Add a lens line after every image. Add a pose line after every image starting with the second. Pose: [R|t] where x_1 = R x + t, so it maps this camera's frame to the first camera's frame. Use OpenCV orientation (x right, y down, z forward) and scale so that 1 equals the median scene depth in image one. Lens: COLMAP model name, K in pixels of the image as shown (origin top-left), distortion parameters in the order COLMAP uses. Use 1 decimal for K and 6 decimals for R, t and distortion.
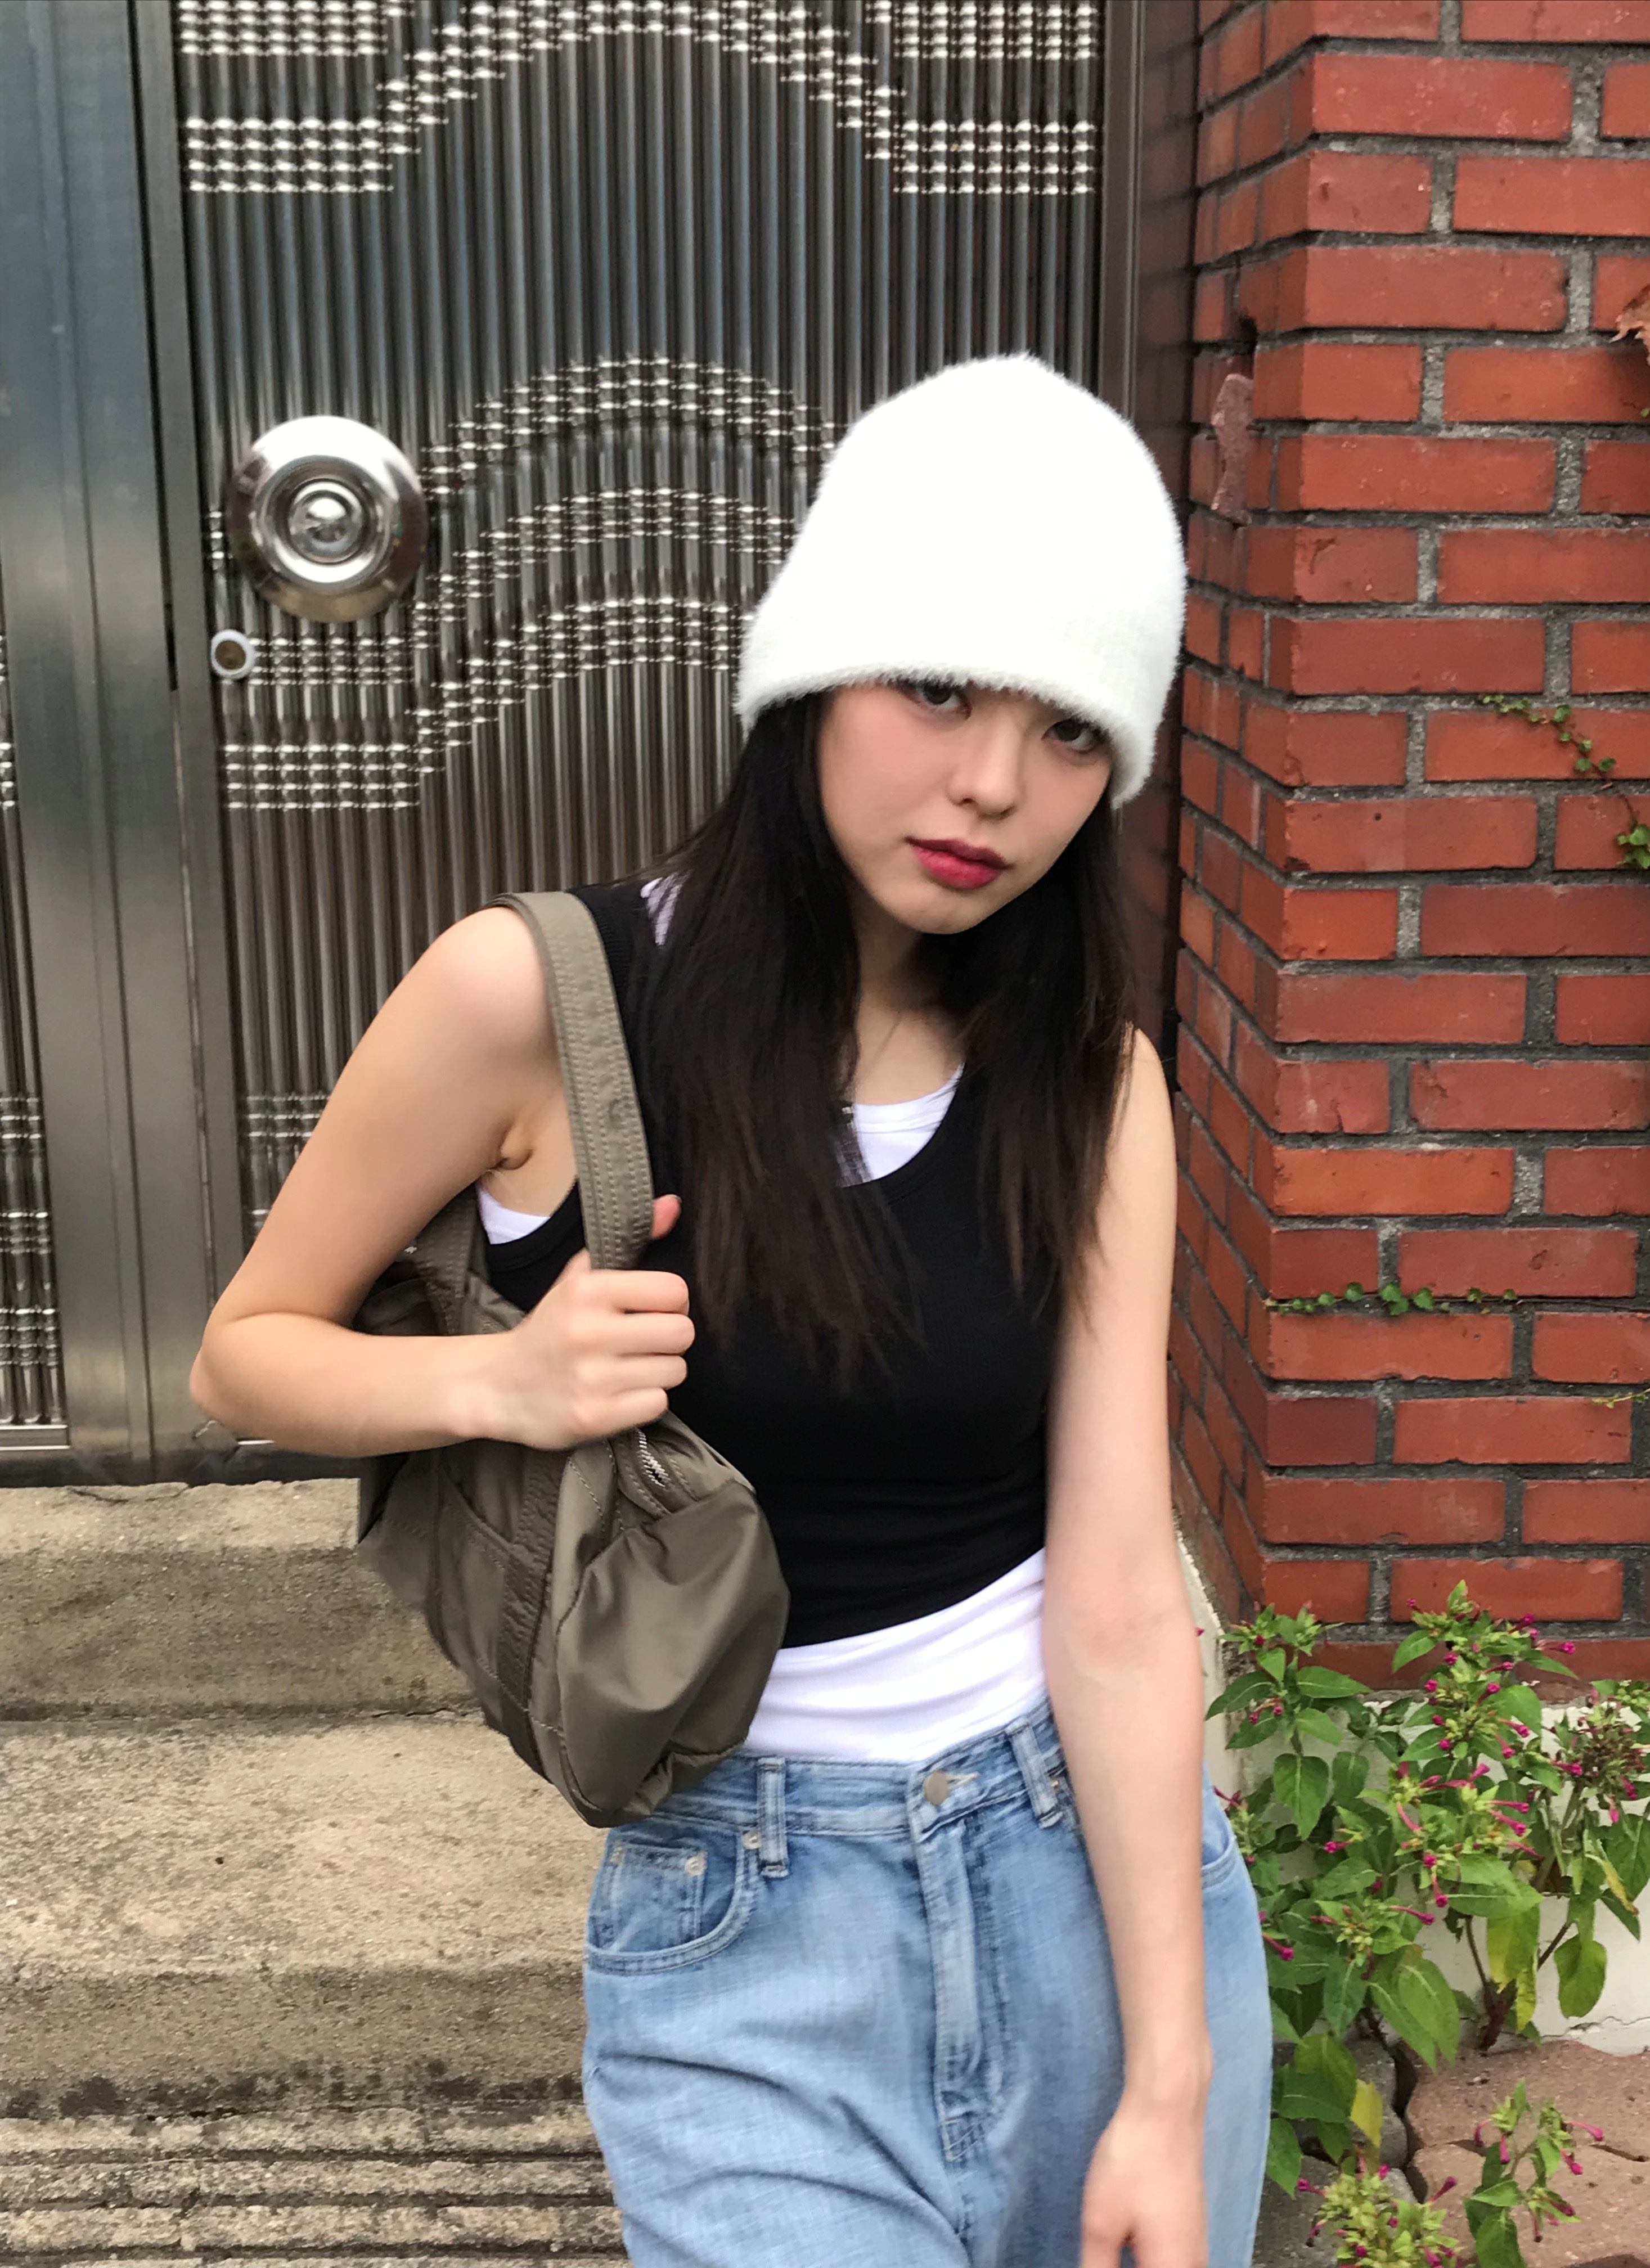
lens RADIAL K [[2625.4, 0, 853.5], [0, 2625.4, 1088.1], [0, 0, 1]] dist [0.133606, -0.448066]
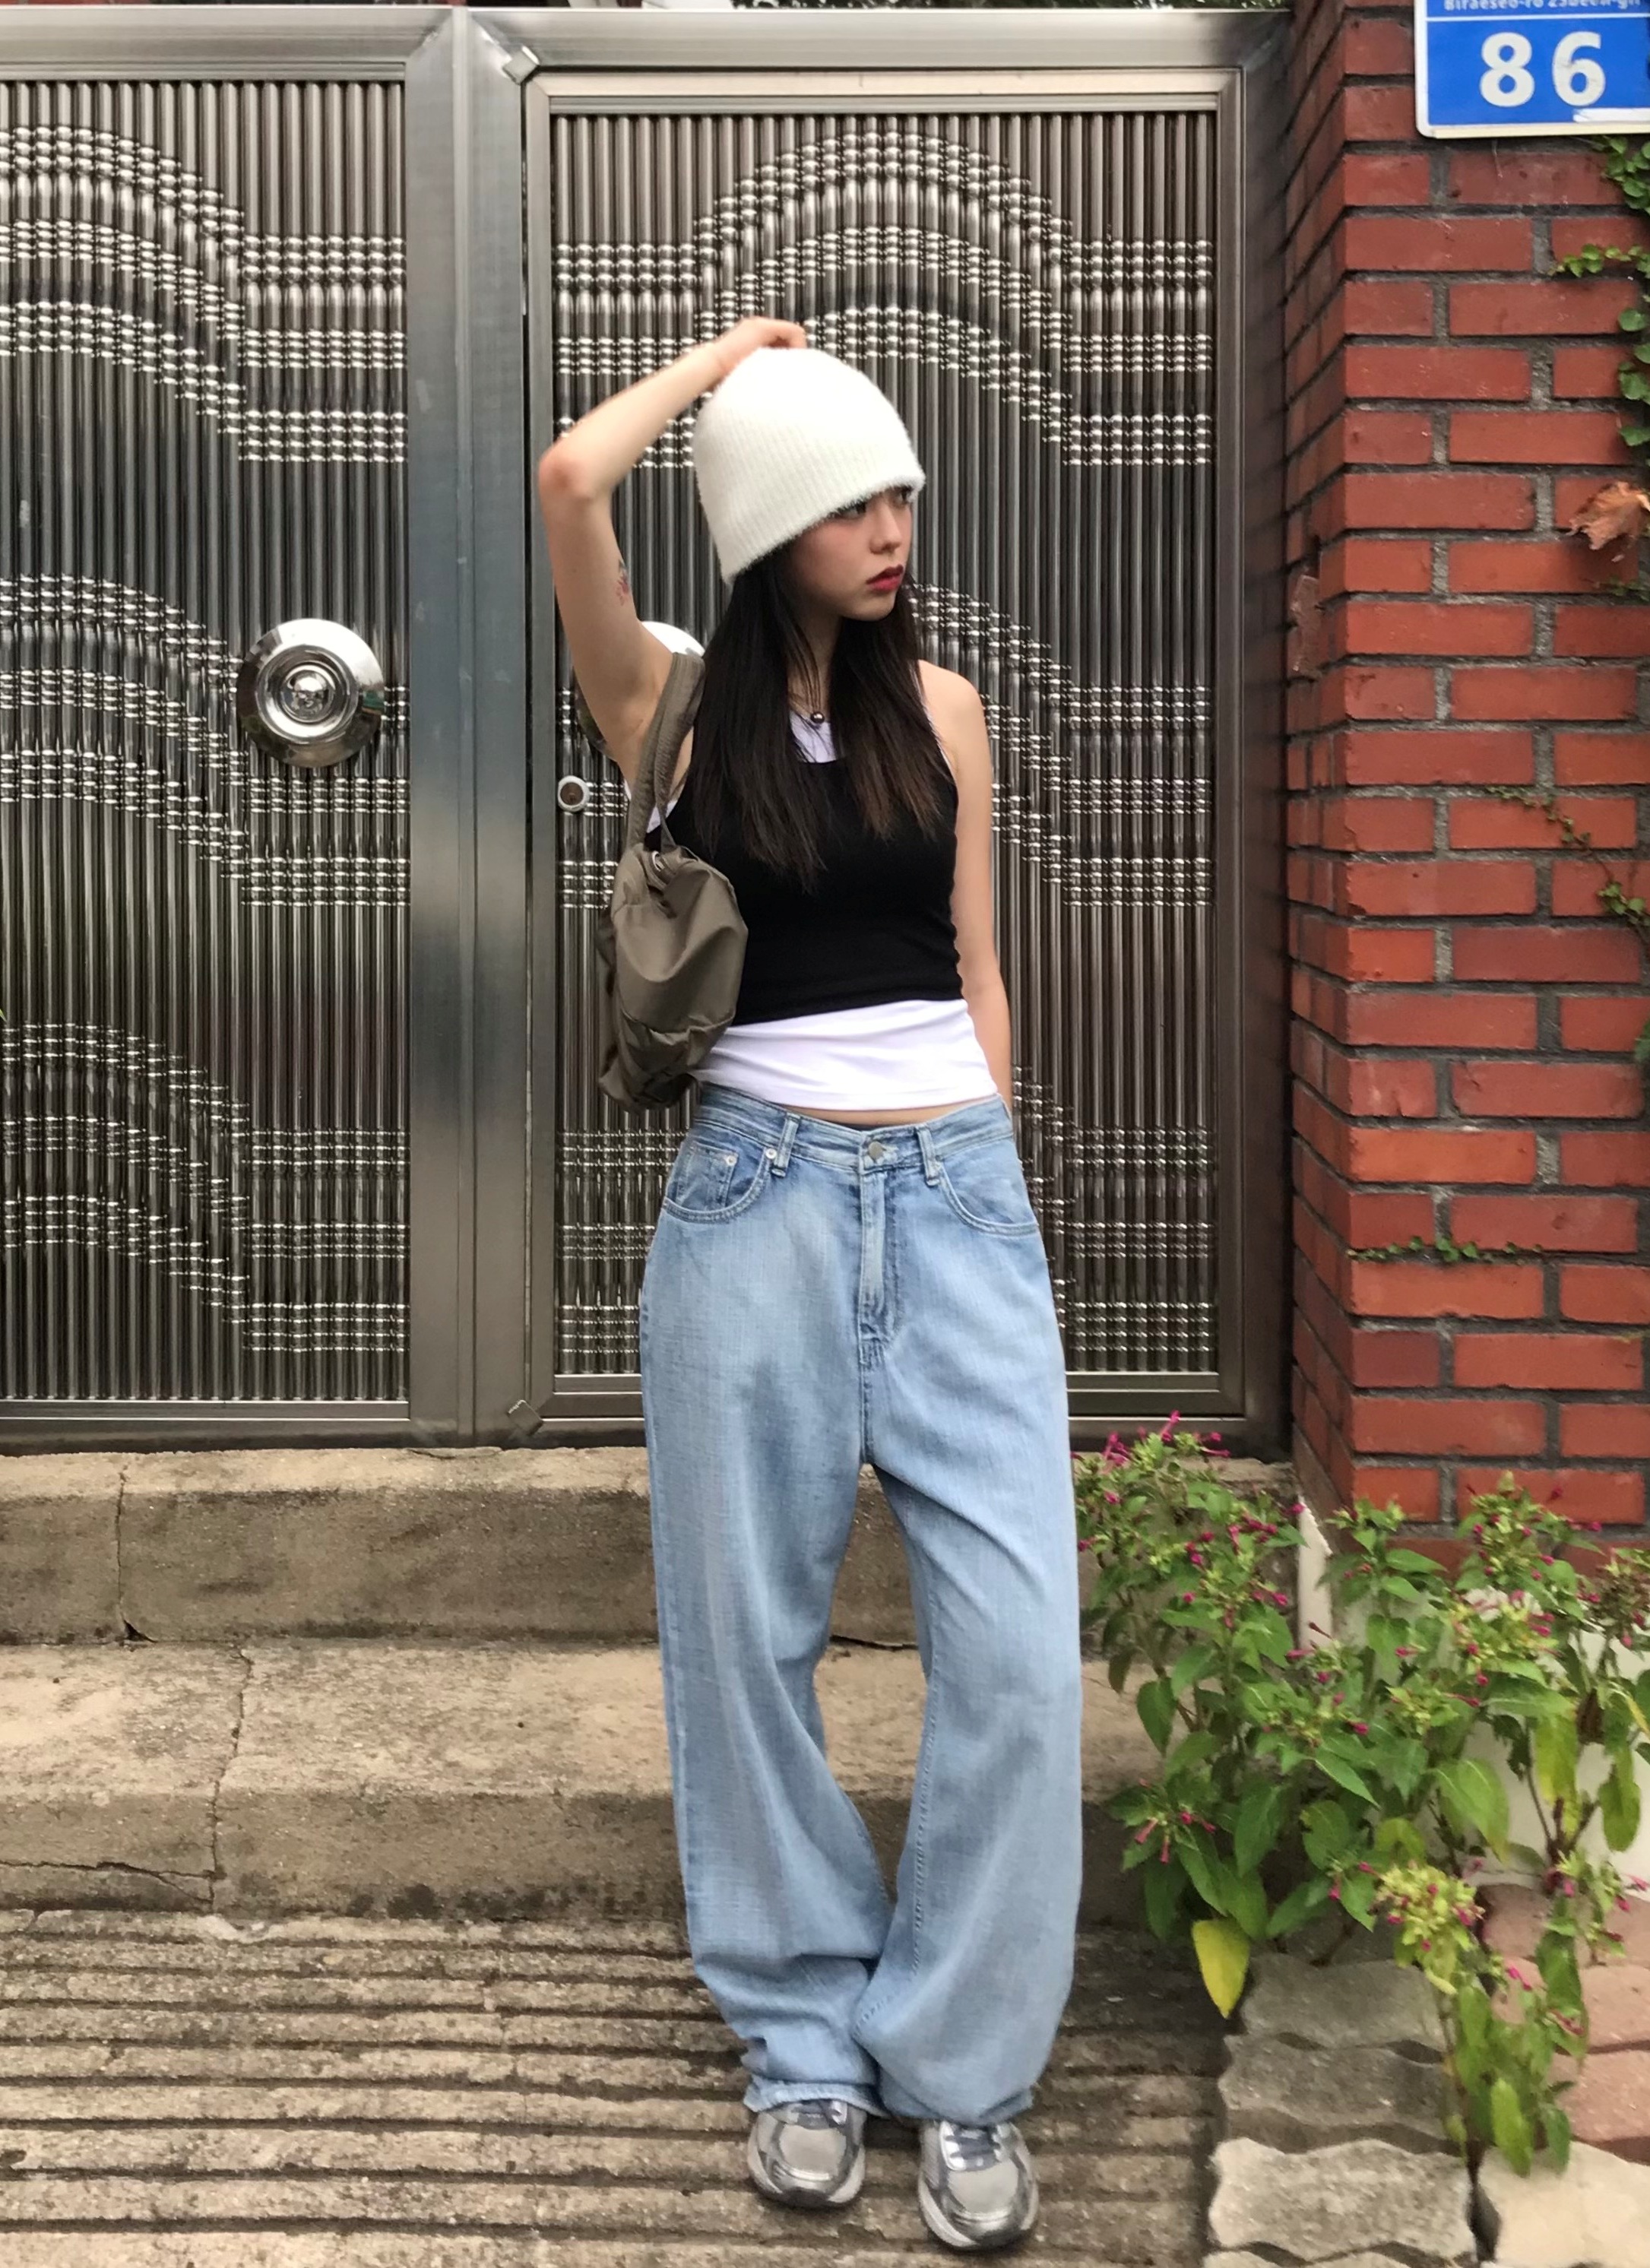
lens RADIAL K [[2521.5, 0, 890.2], [0, 2521.5, 809.5], [0, 0, 1]] dist [0.172958, -0.631500]
pose [[0.997238, -0.001416, -0.074260, 0.024758], [-0.015845, 0.972744, -0.231339, 0.154539], [0.072564, 0.231876, 0.970035, -0.261649]]
